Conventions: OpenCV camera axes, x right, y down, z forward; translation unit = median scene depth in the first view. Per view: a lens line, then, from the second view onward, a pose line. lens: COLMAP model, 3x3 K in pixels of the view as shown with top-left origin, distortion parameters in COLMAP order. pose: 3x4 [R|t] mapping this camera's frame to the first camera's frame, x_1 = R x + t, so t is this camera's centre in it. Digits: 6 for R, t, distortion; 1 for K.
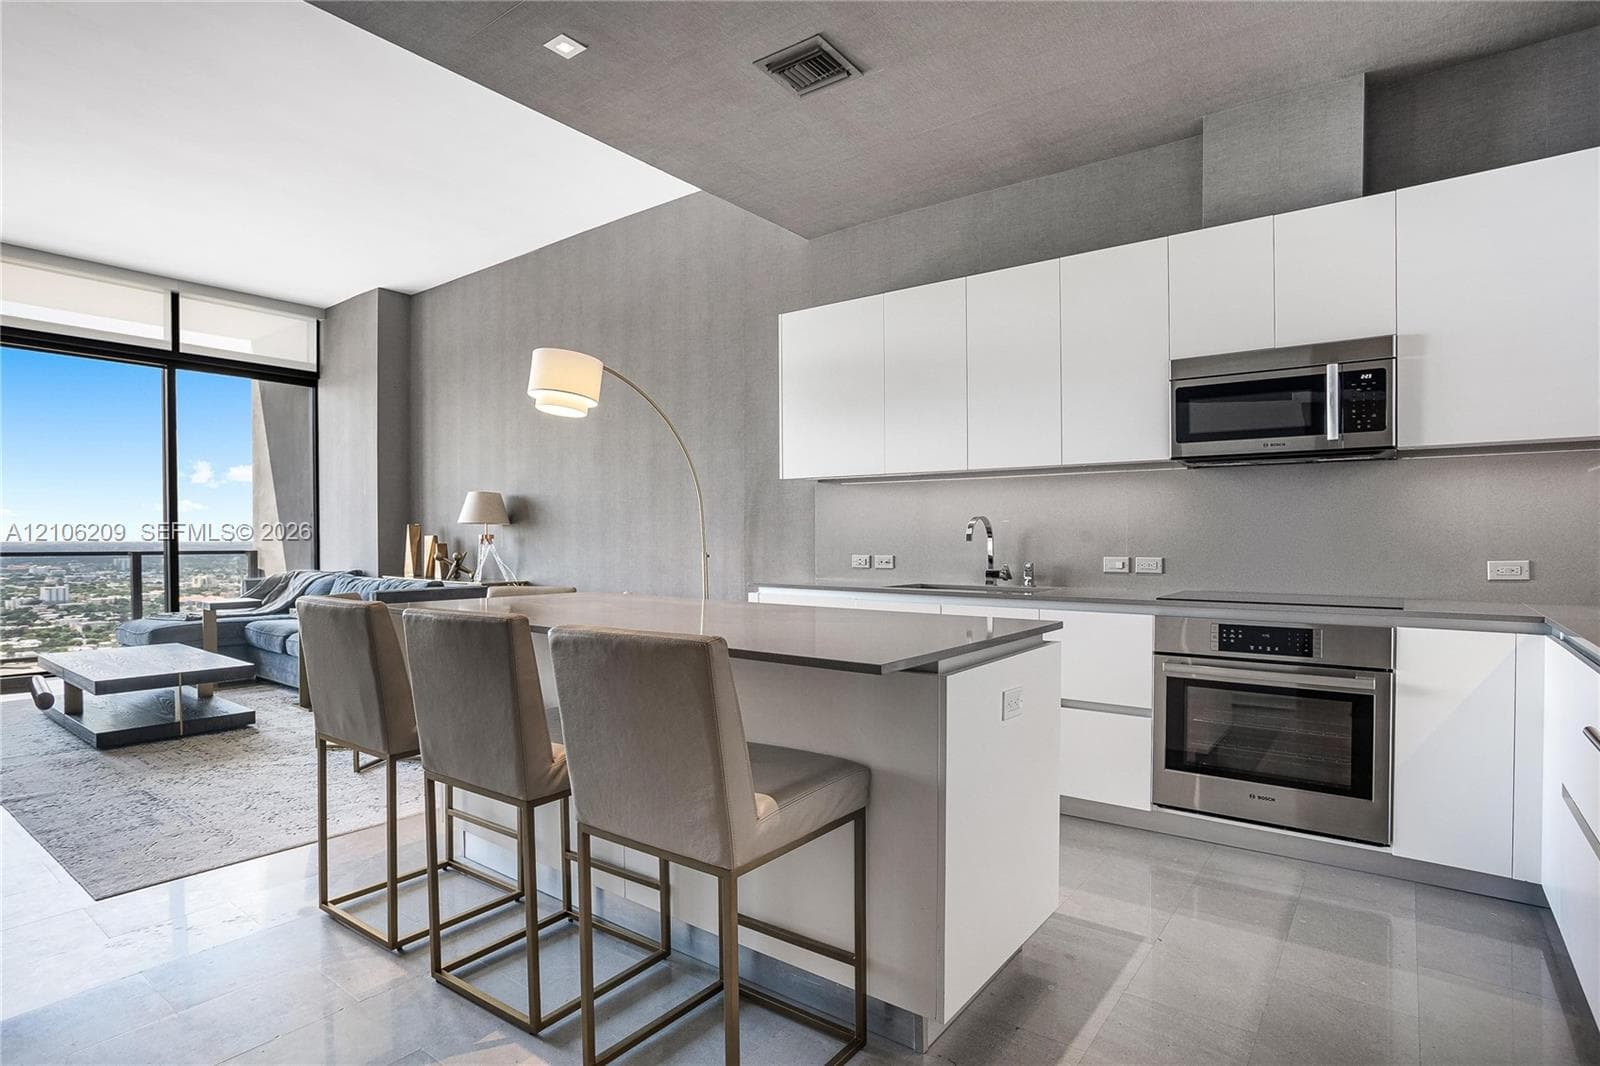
lens RADIAL K [[803.9, 0, 807.1], [0, 803.9, 547.5], [0, 0, 1]] dist [-0.070365, 0.028465]
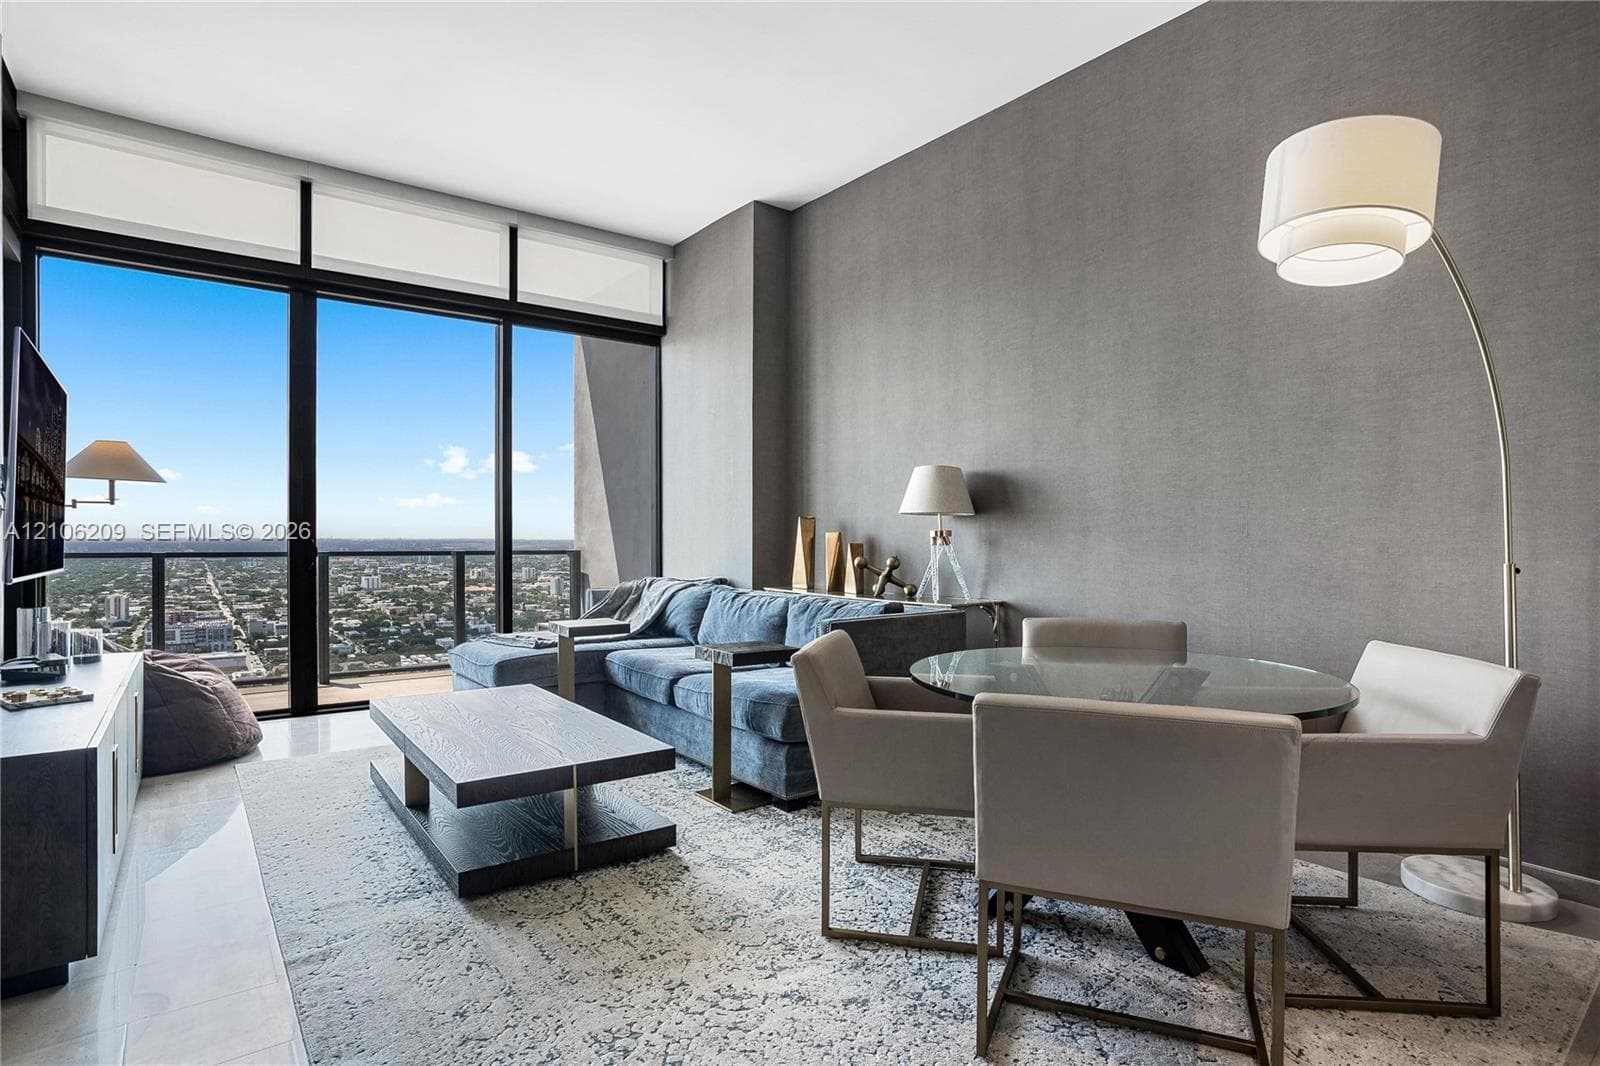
lens RADIAL K [[809.7, 0, 800.0], [0, 809.7, 533.0], [0, 0, 1]] dist [-0.074064, 0.038247]
pose [[0.961354, -0.001741, -0.275311, -0.393614], [-0.002327, 0.999893, -0.014448, -0.005106], [0.275306, 0.014530, 0.961247, 0.380315]]
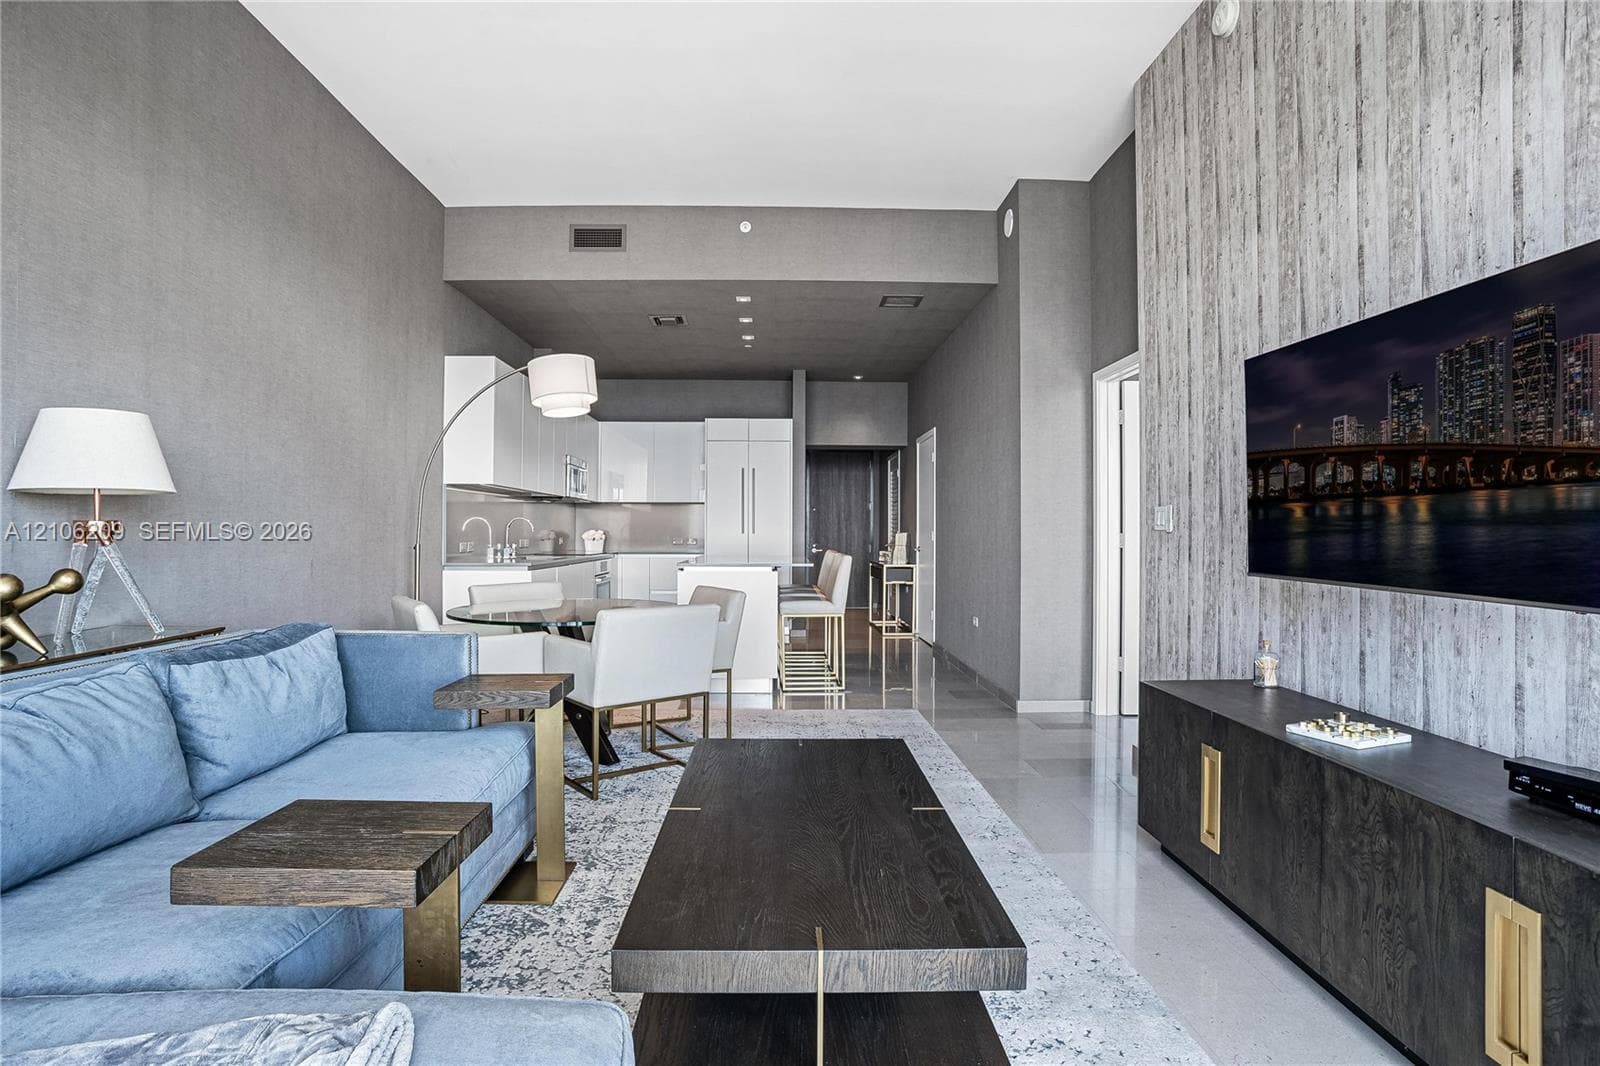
lens RADIAL K [[809.7, 0, 800.0], [0, 809.7, 533.0], [0, 0, 1]] dist [-0.074064, 0.038247]
pose [[-0.627617, 0.003484, 0.778515, -1.082542], [0.003893, 0.999992, -0.001337, -0.013184], [-0.778513, 0.002191, -0.627625, 1.143625]]
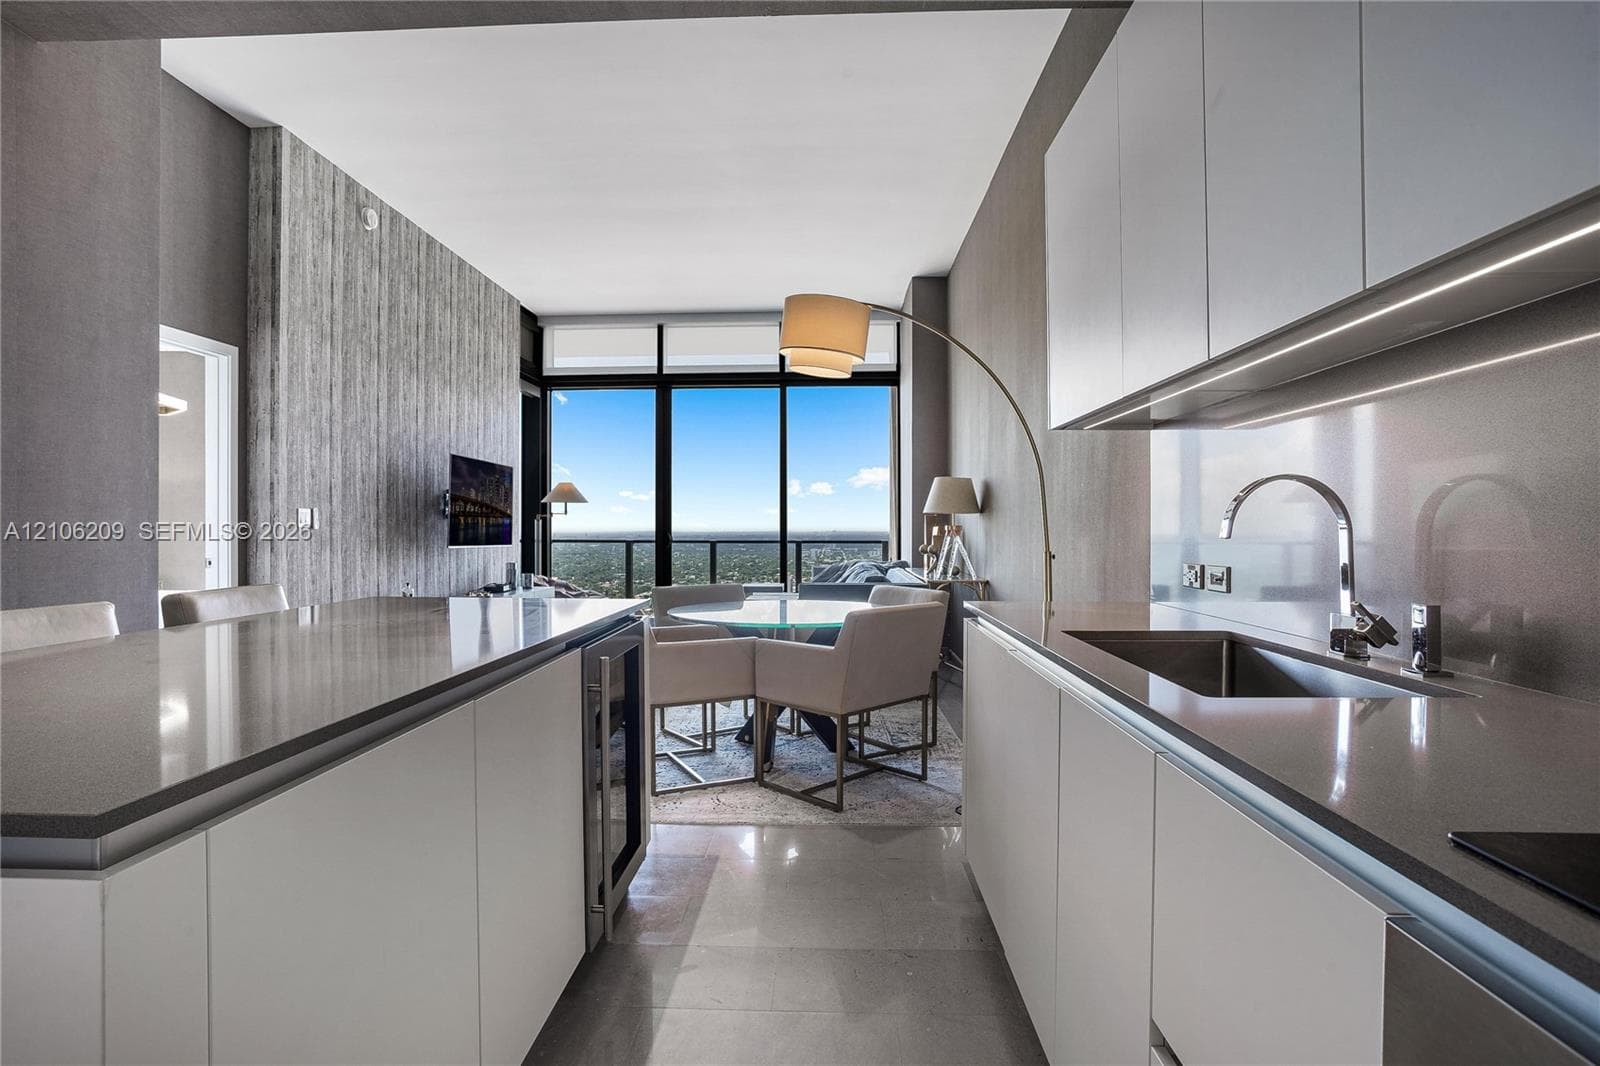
lens RADIAL K [[809.7, 0, 800.0], [0, 809.7, 533.0], [0, 0, 1]] dist [-0.074064, 0.038247]
pose [[0.557161, 0.001370, -0.830403, 0.294570], [-0.006225, 0.999977, -0.002527, -0.006077], [0.830381, 0.006577, 0.557157, 0.435933]]
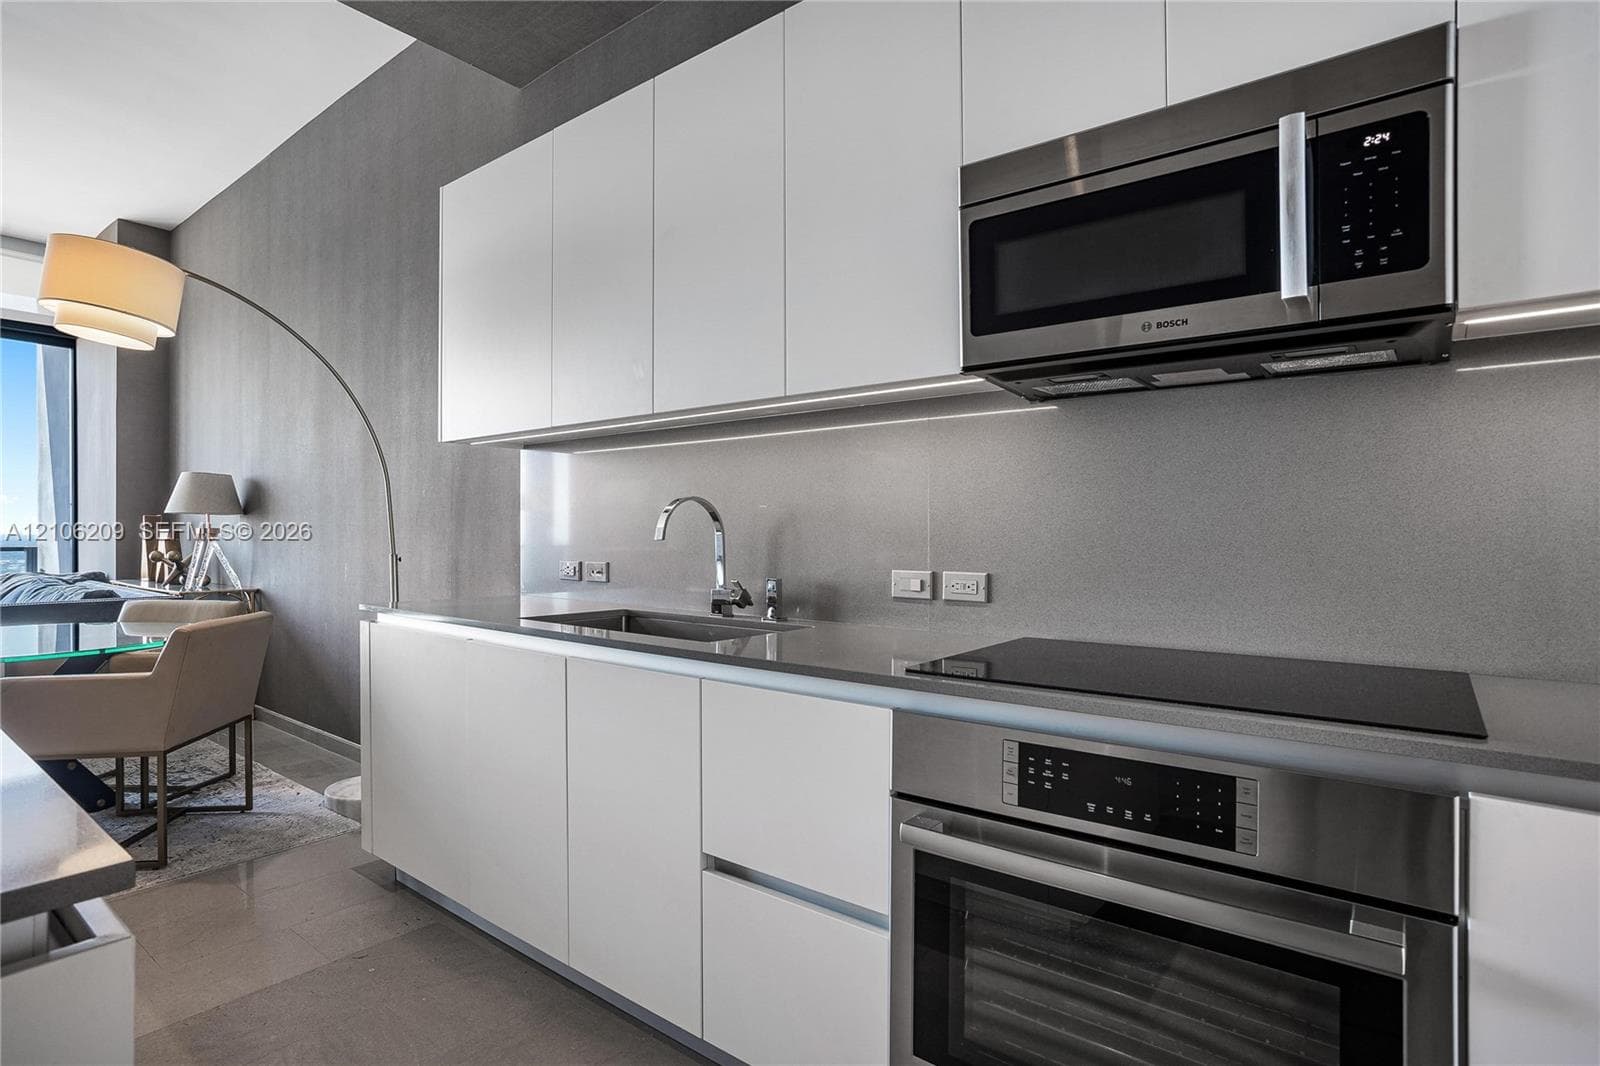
lens RADIAL K [[809.7, 0, 800.0], [0, 809.7, 533.0], [0, 0, 1]] dist [-0.074064, 0.038247]
pose [[0.999727, -0.000148, -0.023361, 0.223468], [-0.000092, 0.999947, -0.010309, -0.005181], [0.023362, 0.010309, 0.999674, 0.307851]]
